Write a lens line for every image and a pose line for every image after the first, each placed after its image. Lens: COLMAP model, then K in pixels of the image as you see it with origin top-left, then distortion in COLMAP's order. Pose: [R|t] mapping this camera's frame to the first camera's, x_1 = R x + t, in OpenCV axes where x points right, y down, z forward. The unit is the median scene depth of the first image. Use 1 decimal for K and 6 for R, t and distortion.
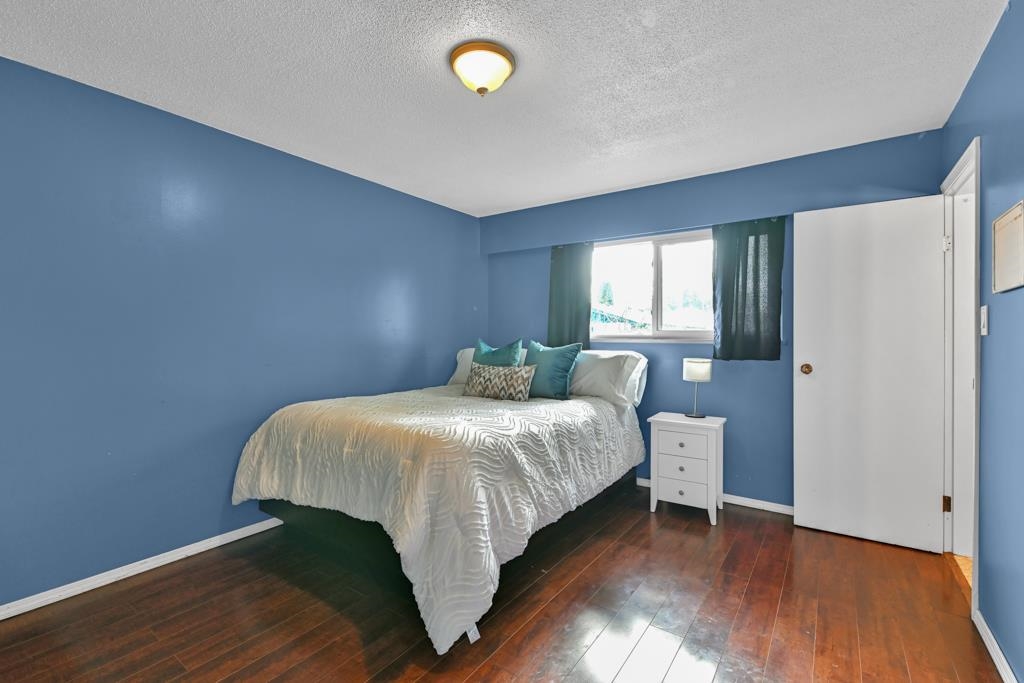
lens RADIAL K [[443.6, 0, 511.7], [0, 443.6, 339.7], [0, 0, 1]] dist [-0.004070, 0.001785]
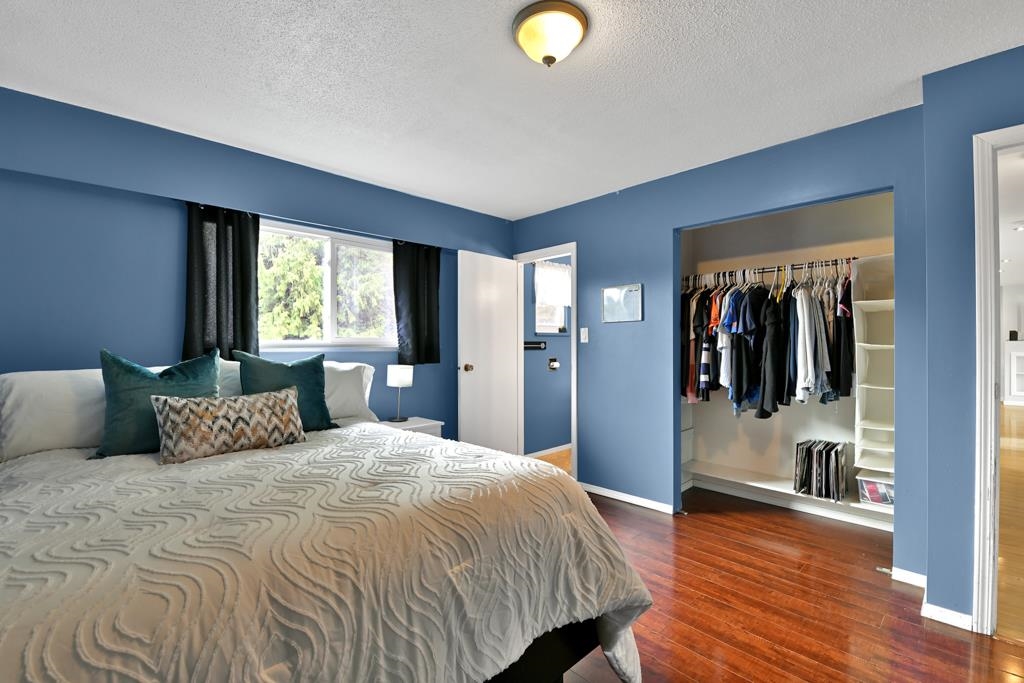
lens RADIAL K [[443.6, 0, 513.0], [0, 443.6, 343.7], [0, 0, 1]] dist [-0.004070, 0.001785]
pose [[0.176674, -0.004758, 0.984258, -0.577545], [0.003966, 0.999984, 0.004122, -0.011356], [-0.984261, 0.003176, 0.176690, 0.560654]]
